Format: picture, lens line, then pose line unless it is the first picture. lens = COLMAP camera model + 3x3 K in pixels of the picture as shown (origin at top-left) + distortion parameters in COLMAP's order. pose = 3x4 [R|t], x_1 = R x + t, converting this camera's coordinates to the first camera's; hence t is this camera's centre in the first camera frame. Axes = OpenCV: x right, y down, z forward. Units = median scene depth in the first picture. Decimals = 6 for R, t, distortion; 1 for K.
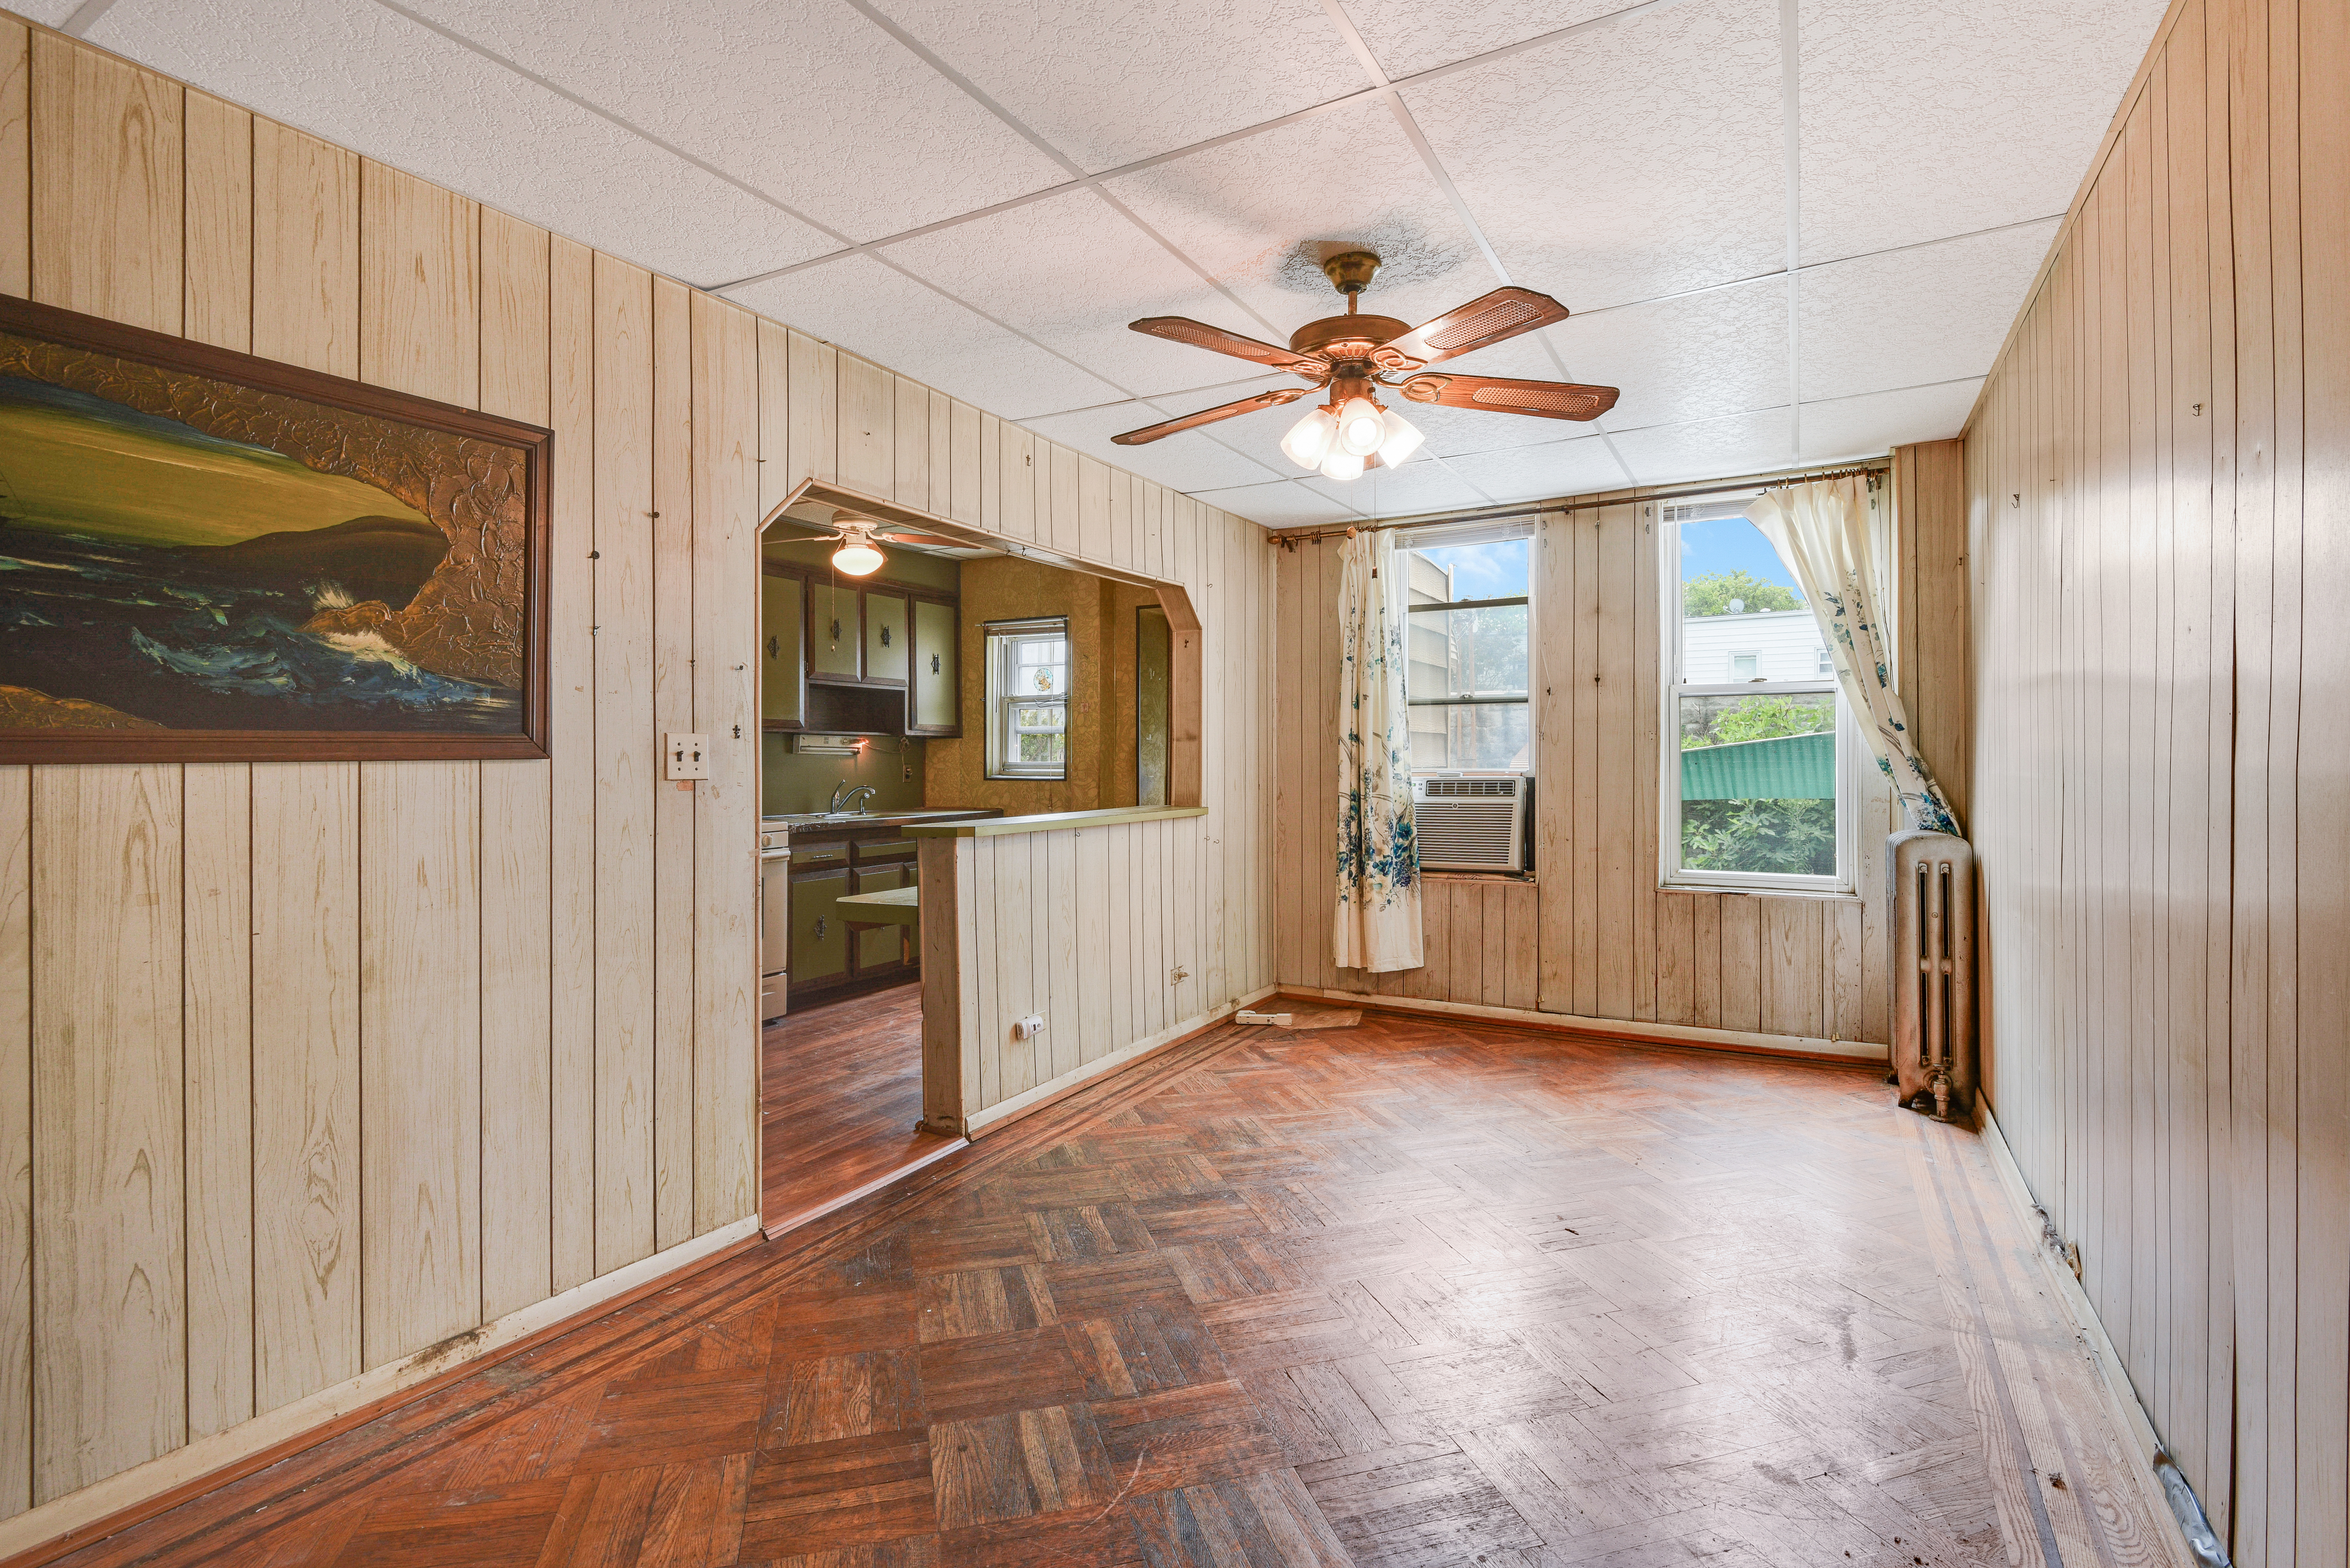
lens RADIAL K [[1114.0, 0, 1168.0], [0, 1114.0, 760.4], [0, 0, 1]] dist [-0.000083, -0.025792]
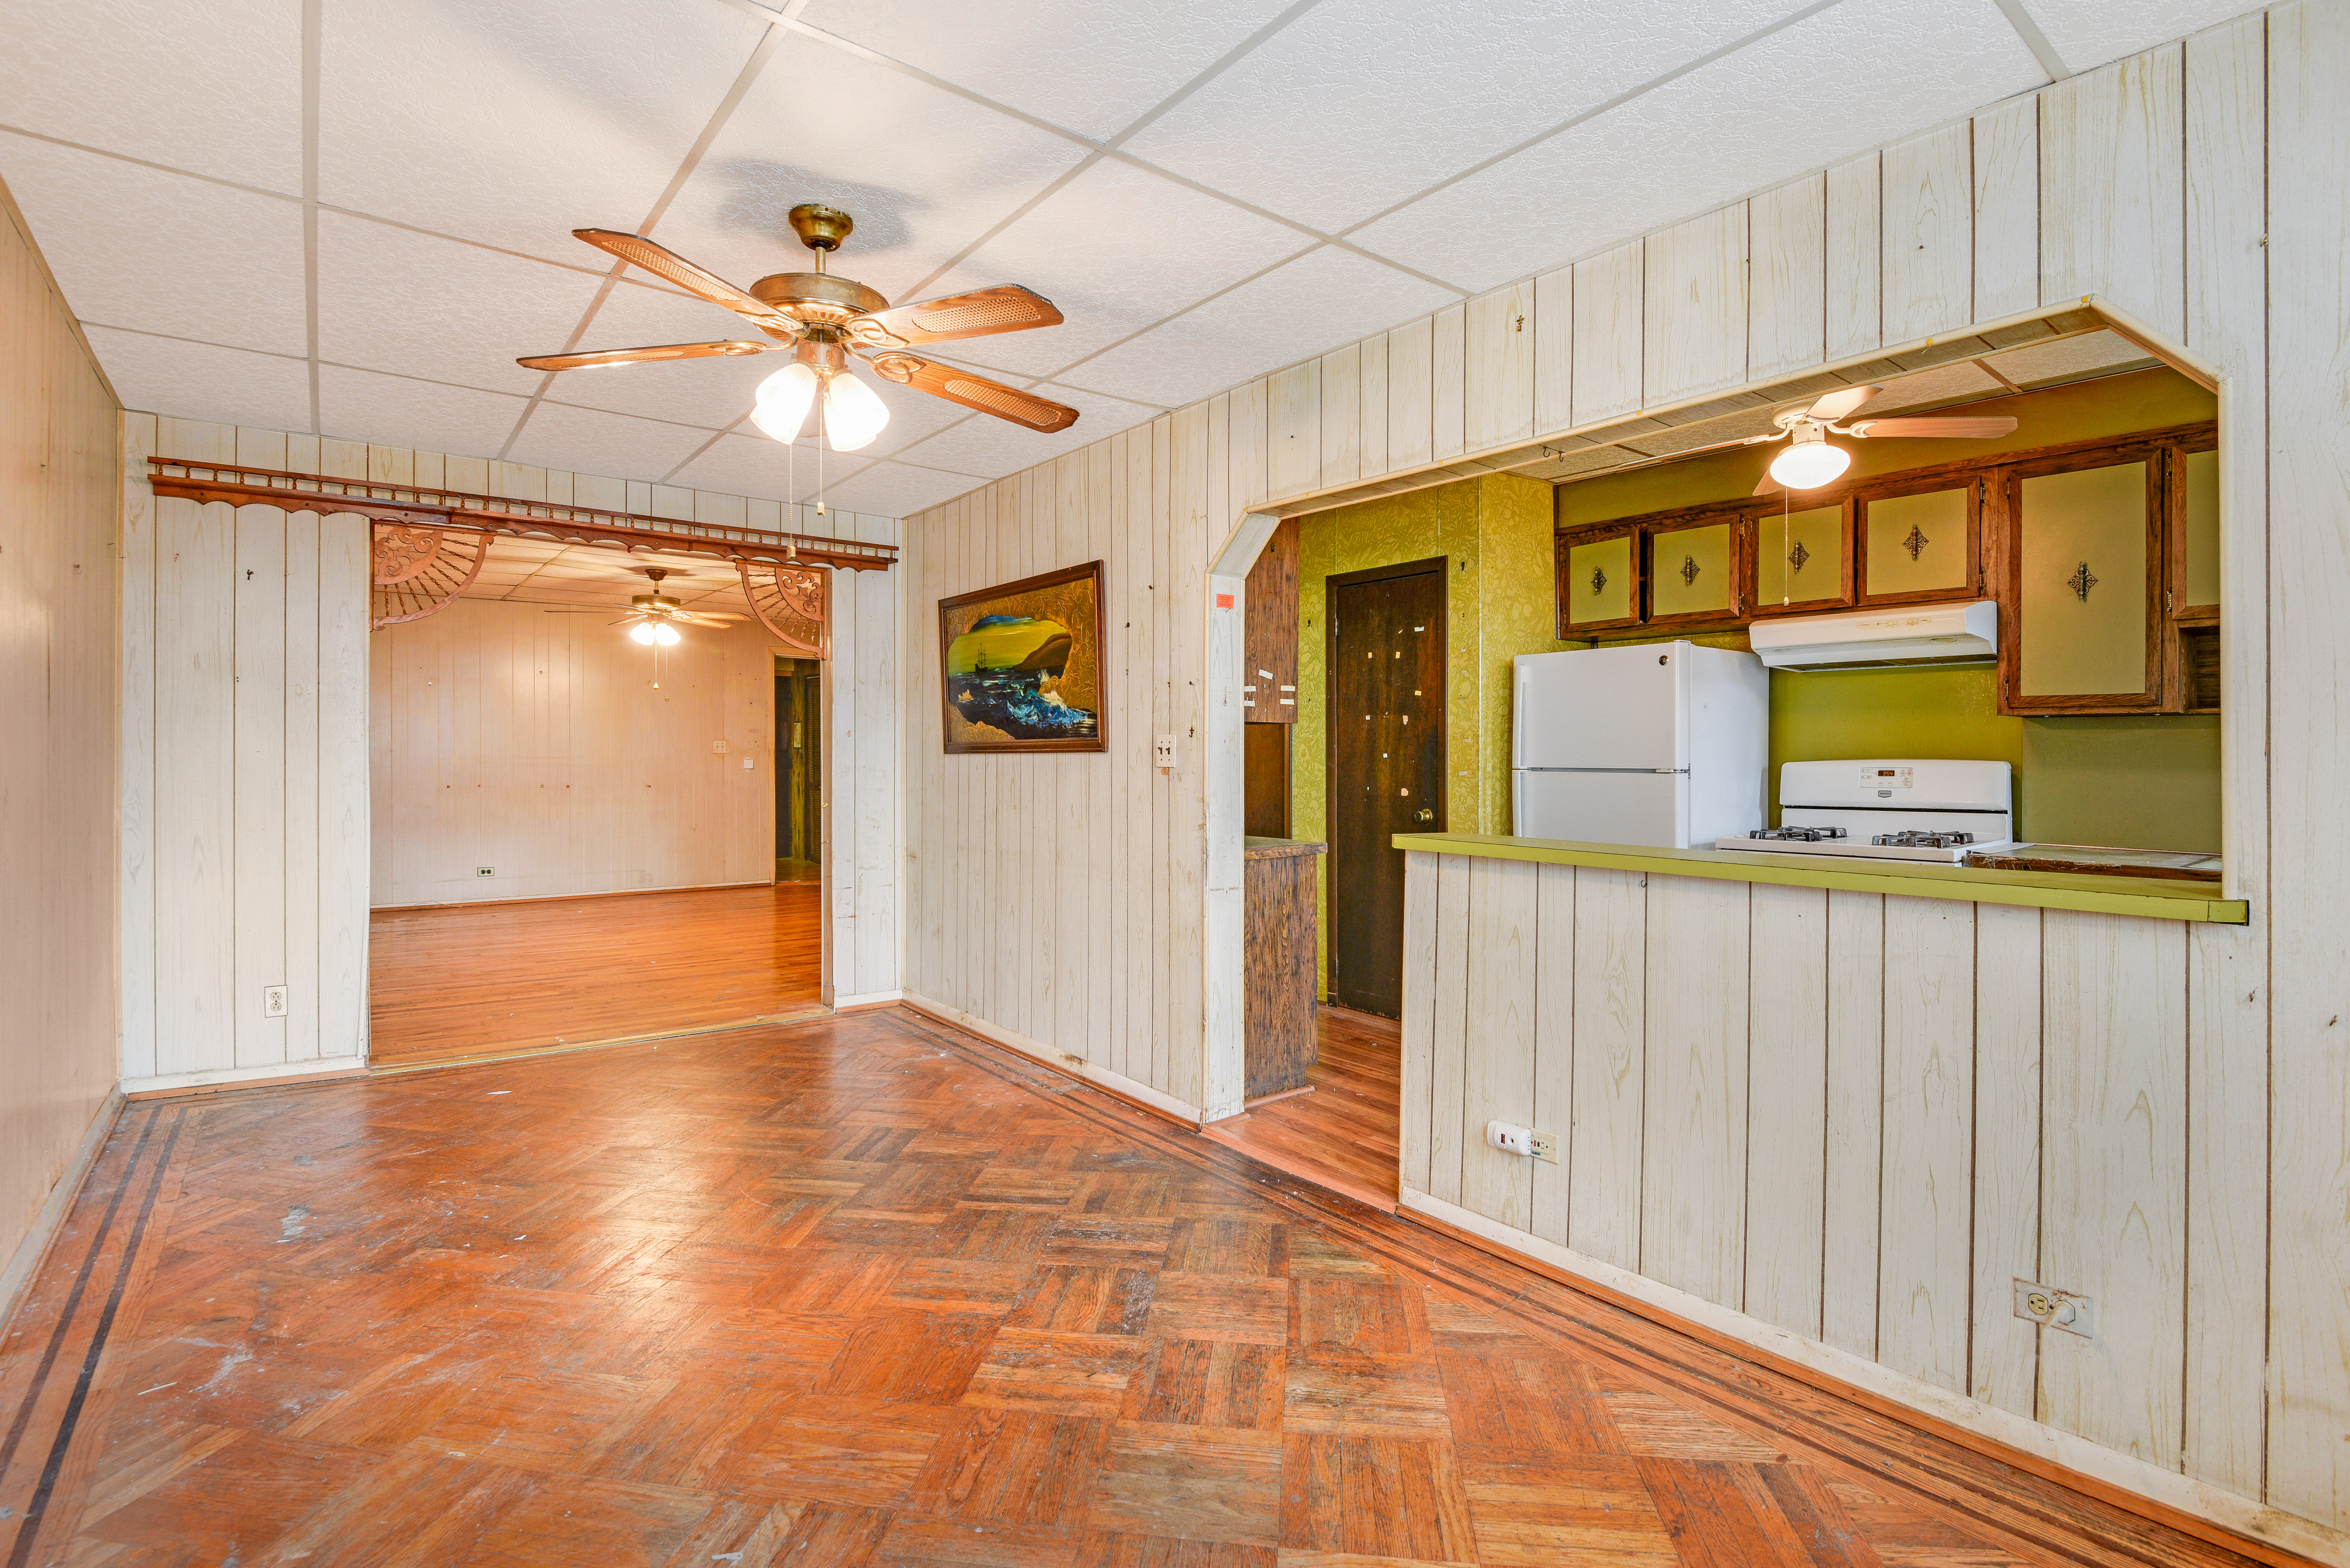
lens RADIAL K [[1114.0, 0, 1168.0], [0, 1114.0, 760.4], [0, 0, 1]] dist [-0.000083, -0.025792]
pose [[-0.385231, 0.006695, -0.922796, 0.919998], [-0.002804, 0.999961, 0.008425, -0.003391], [0.922816, 0.005834, -0.385197, 1.633876]]
